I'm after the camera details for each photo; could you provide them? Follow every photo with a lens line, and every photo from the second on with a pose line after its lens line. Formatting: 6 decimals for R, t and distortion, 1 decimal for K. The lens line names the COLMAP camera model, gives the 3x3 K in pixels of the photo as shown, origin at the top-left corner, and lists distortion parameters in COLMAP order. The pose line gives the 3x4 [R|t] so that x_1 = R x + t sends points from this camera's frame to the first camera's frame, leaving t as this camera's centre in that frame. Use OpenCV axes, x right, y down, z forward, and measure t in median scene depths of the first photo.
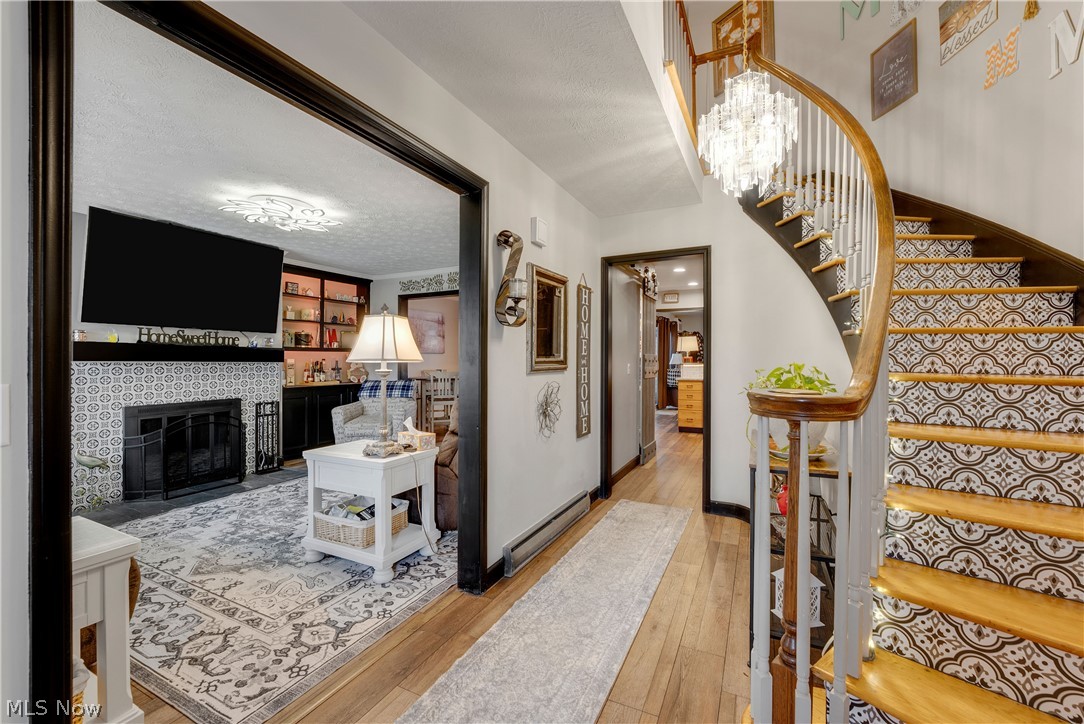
lens RADIAL K [[451.2, 0, 550.9], [0, 451.2, 355.6], [0, 0, 1]] dist [-0.016805, 0.000209]
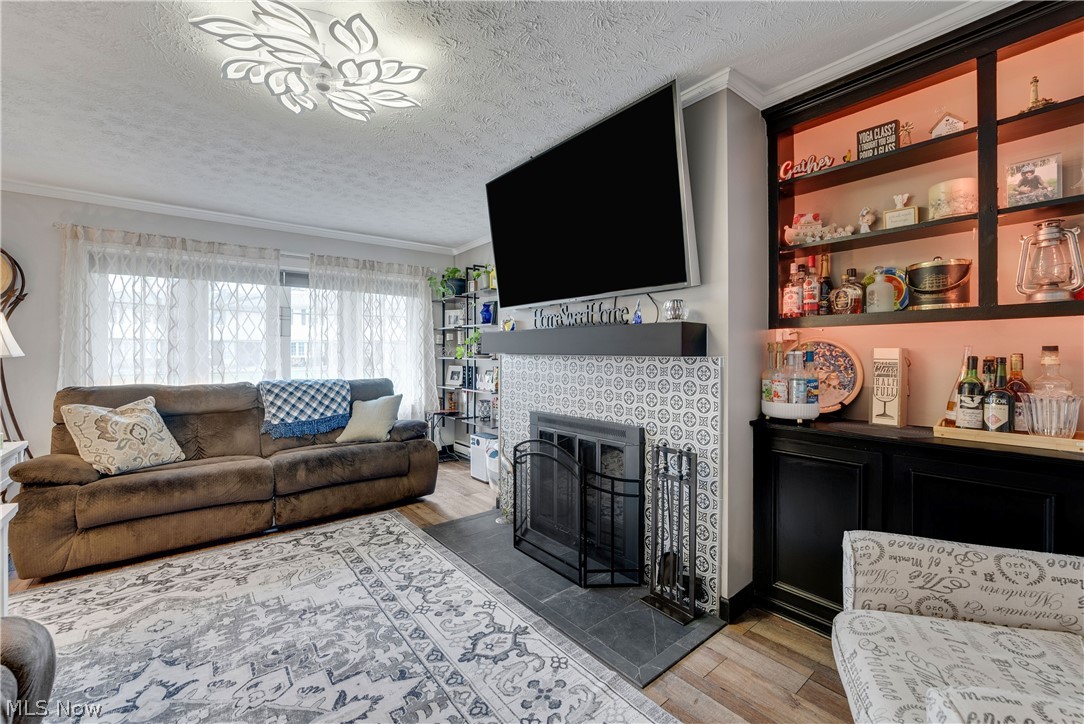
lens RADIAL K [[439.1, 0, 517.5], [0, 439.1, 352.4], [0, 0, 1]] dist [-0.017309, 0.000171]
pose [[-0.433438, -0.006033, -0.901163, -0.187039], [0.005449, 0.999942, -0.009316, 0.014397], [0.901167, -0.008949, -0.433380, 1.065384]]
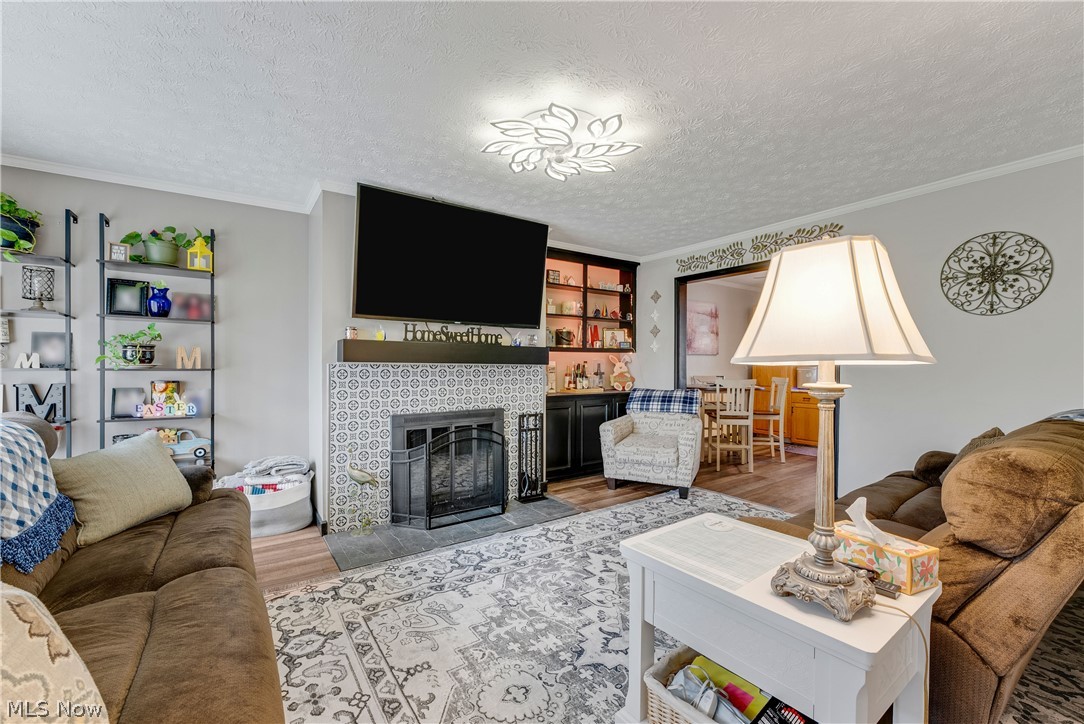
lens RADIAL K [[450.5, 0, 542.0], [0, 450.5, 362.0], [0, 0, 1]] dist [-0.017442, -0.000003]
pose [[0.874864, 0.002025, -0.484364, -0.221928], [0.000471, 0.999987, 0.005030, 0.005801], [0.484368, -0.004629, 0.874852, 0.298678]]
